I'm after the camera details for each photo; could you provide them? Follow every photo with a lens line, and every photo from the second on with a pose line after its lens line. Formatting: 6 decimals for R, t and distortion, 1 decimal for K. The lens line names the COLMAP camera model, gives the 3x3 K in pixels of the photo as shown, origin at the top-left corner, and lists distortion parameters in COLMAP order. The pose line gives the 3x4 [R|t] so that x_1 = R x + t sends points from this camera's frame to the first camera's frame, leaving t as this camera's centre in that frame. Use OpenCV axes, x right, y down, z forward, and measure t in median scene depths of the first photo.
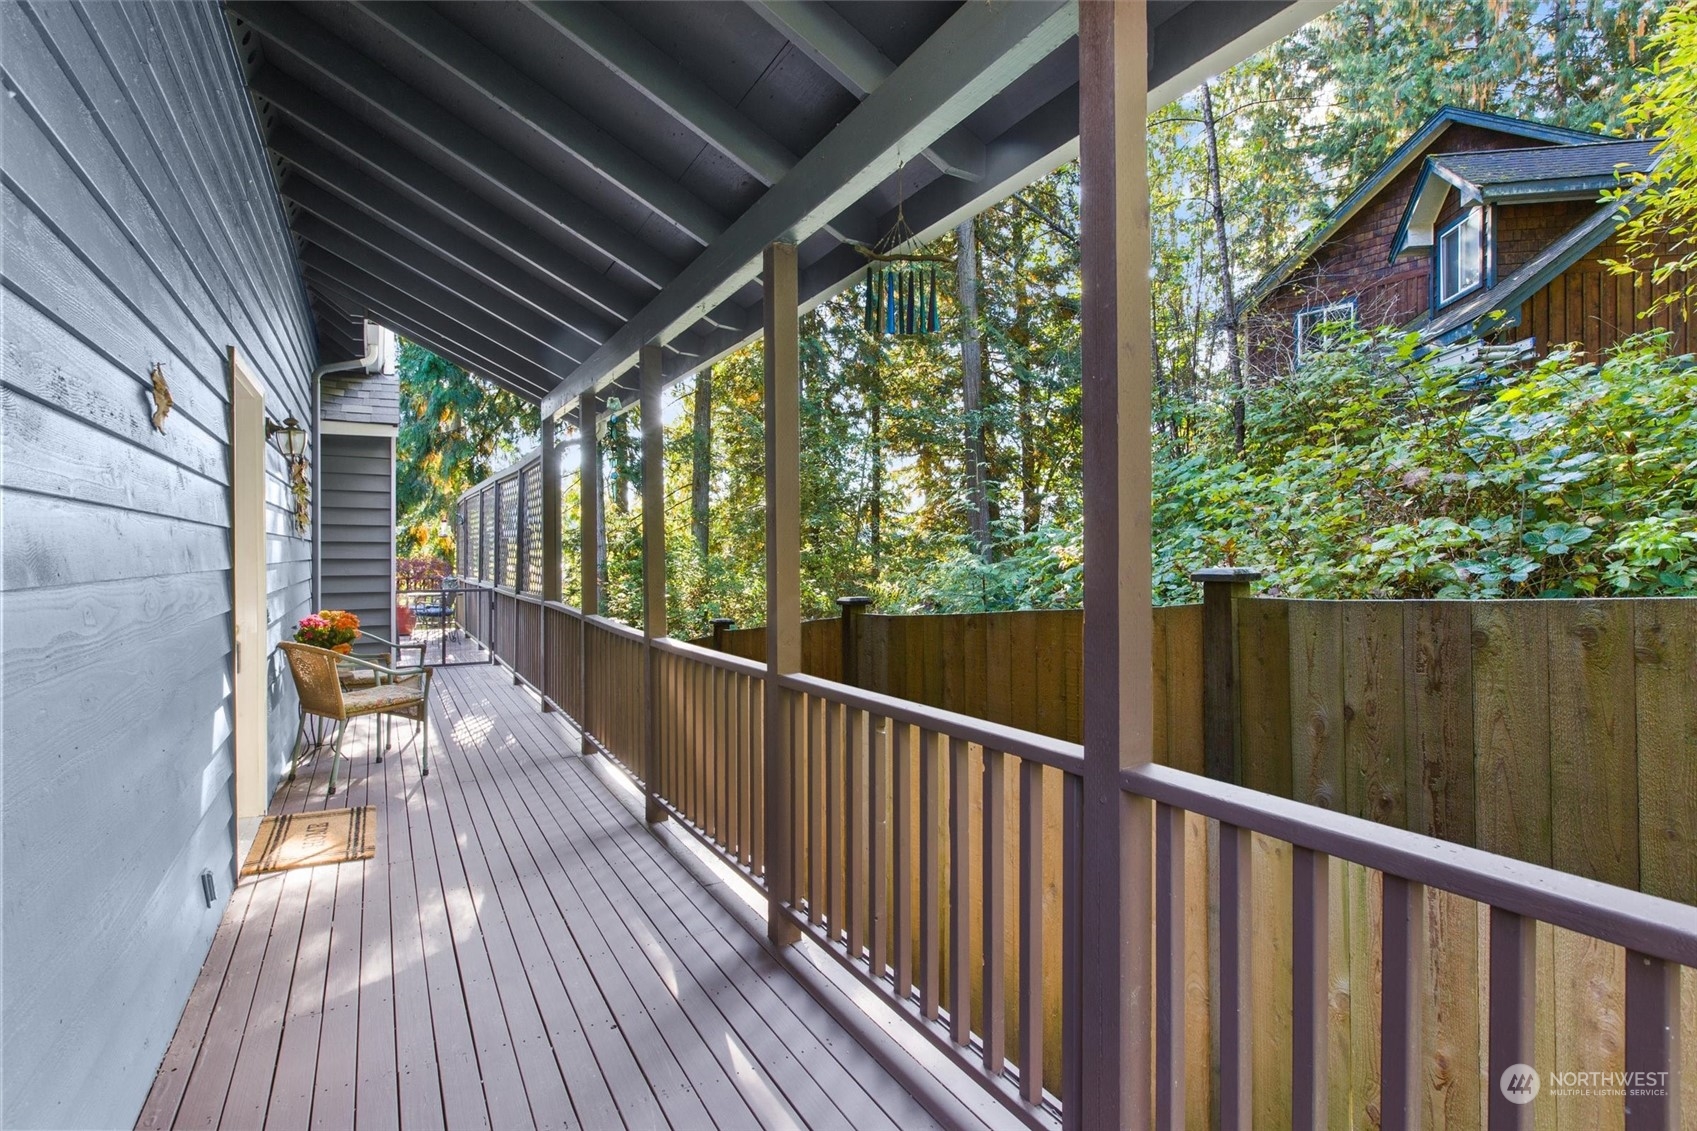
lens RADIAL K [[828.1, 0, 848.1], [0, 828.1, 547.1], [0, 0, 1]] dist [-0.001660, 0.000040]
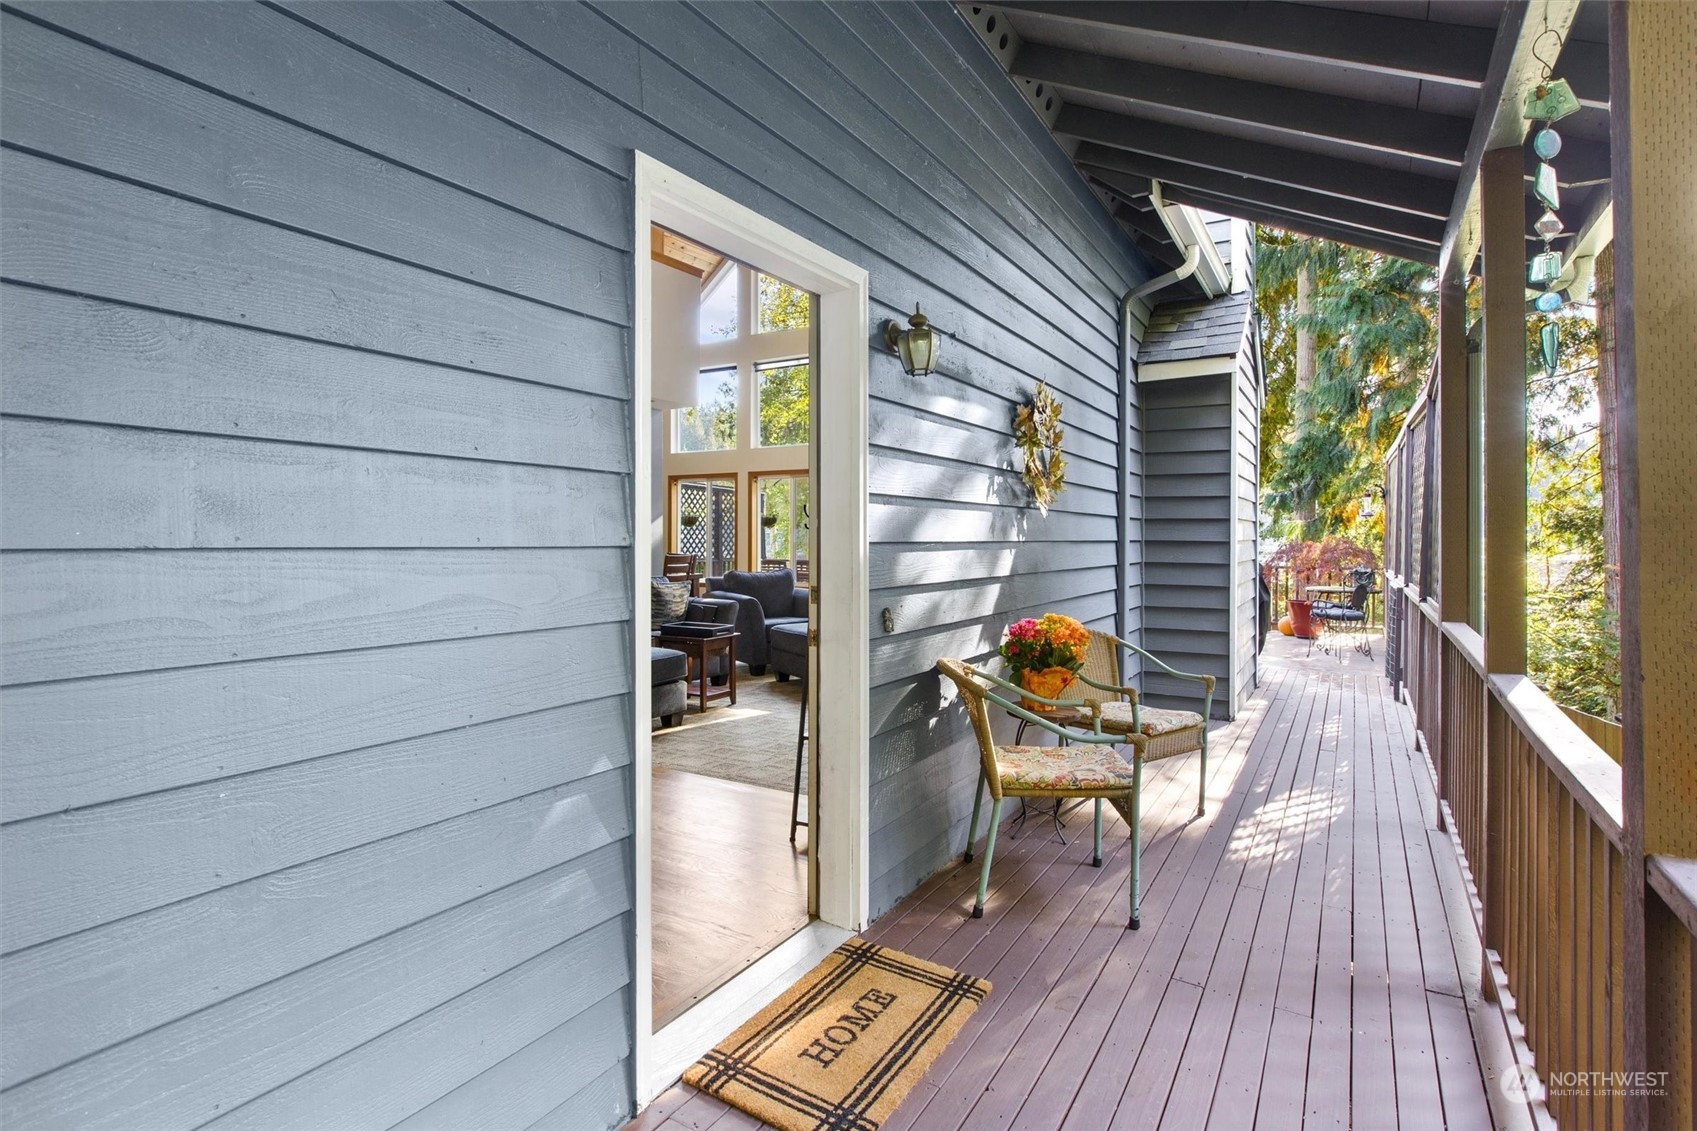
lens RADIAL K [[828.1, 0, 848.1], [0, 828.1, 547.1], [0, 0, 1]] dist [-0.001660, 0.000040]
pose [[0.482889, 0.014498, -0.875562, -0.077988], [0.001780, 0.999845, 0.017537, 0.006175], [0.875680, -0.010027, 0.482788, 0.367616]]
